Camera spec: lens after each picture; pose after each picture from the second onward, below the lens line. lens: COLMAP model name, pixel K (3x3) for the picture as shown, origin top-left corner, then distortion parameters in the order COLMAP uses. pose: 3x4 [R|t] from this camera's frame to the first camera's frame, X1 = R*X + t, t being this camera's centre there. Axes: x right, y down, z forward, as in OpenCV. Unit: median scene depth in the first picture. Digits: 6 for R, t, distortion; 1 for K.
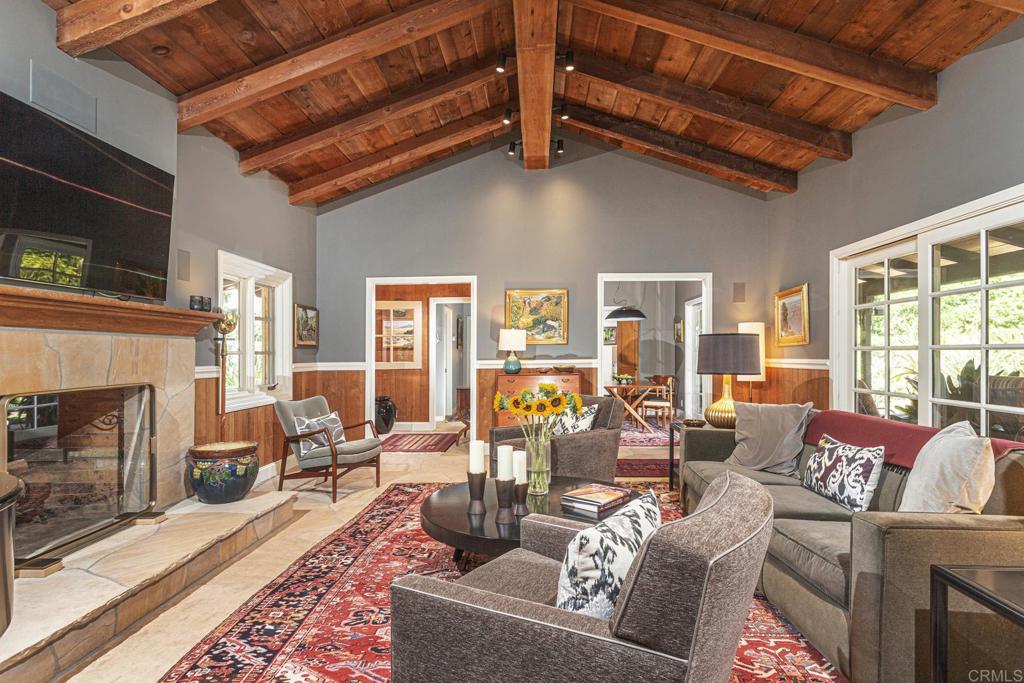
lens RADIAL K [[563.3, 0, 512.4], [0, 563.3, 355.7], [0, 0, 1]] dist [0.000616, 0.000169]
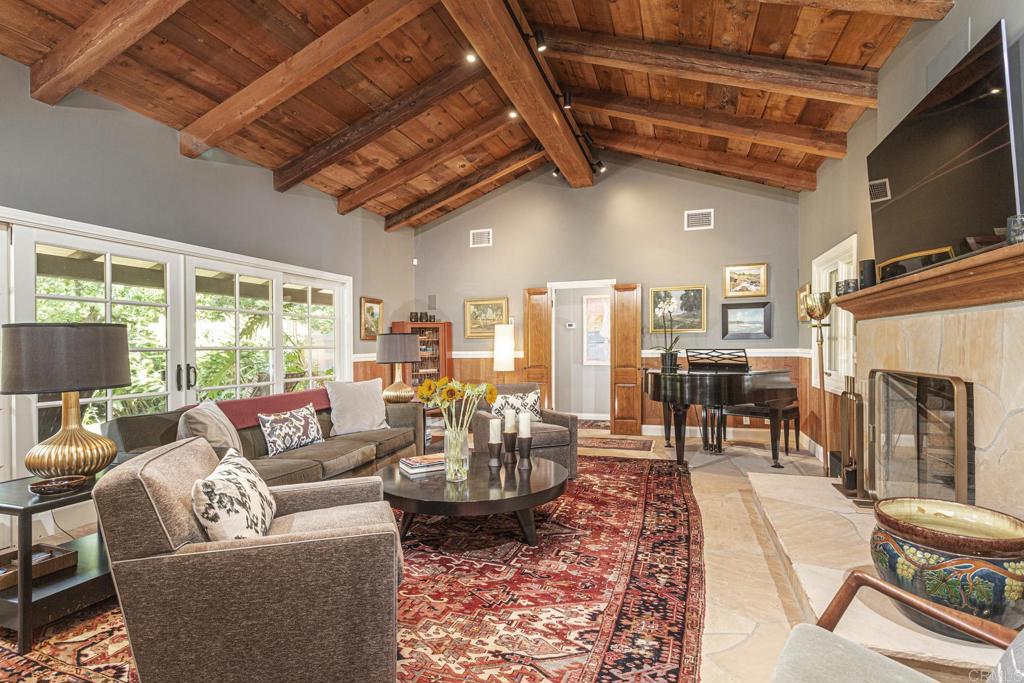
lens RADIAL K [[497.1, 0, 512.0], [0, 497.1, 341.5], [0, 0, 1]] dist [0.000512, 0.000911]
pose [[-0.961107, 0.022058, 0.275295, -0.317490], [0.022072, 0.999752, -0.003047, -0.007229], [-0.275294, 0.003148, -0.961355, 1.863978]]
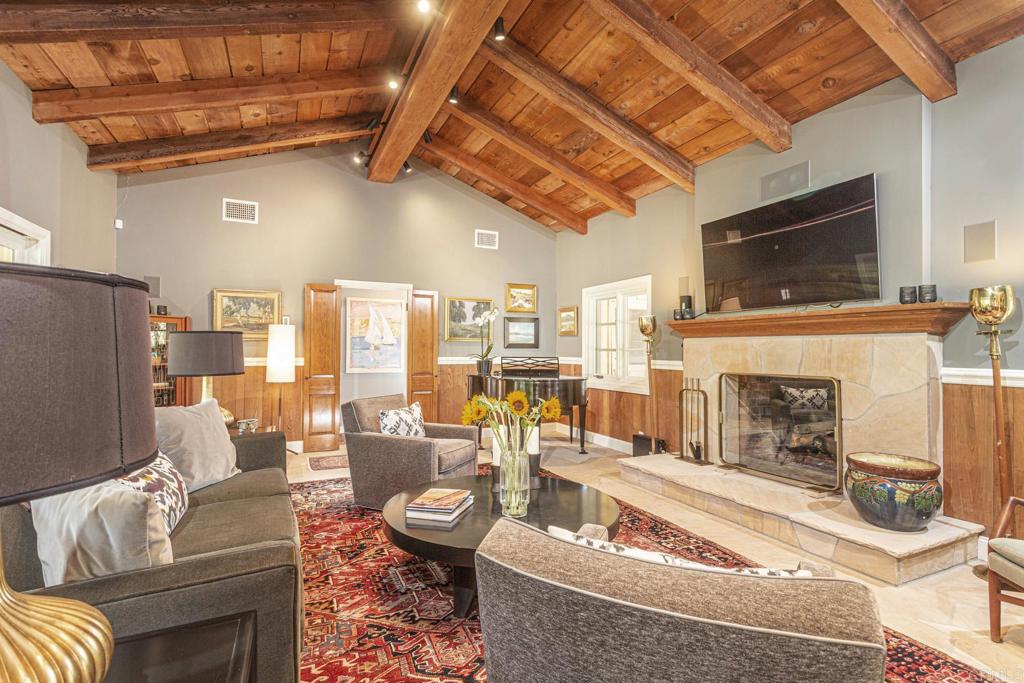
lens RADIAL K [[478.4, 0, 513.2], [0, 478.4, 337.3], [0, 0, 1]] dist [0.003874, 0.001500]
pose [[-0.878972, -0.008760, -0.476794, 0.405431], [-0.001201, 0.999869, -0.016156, -0.017464], [0.476873, -0.013628, -0.878867, 1.654404]]
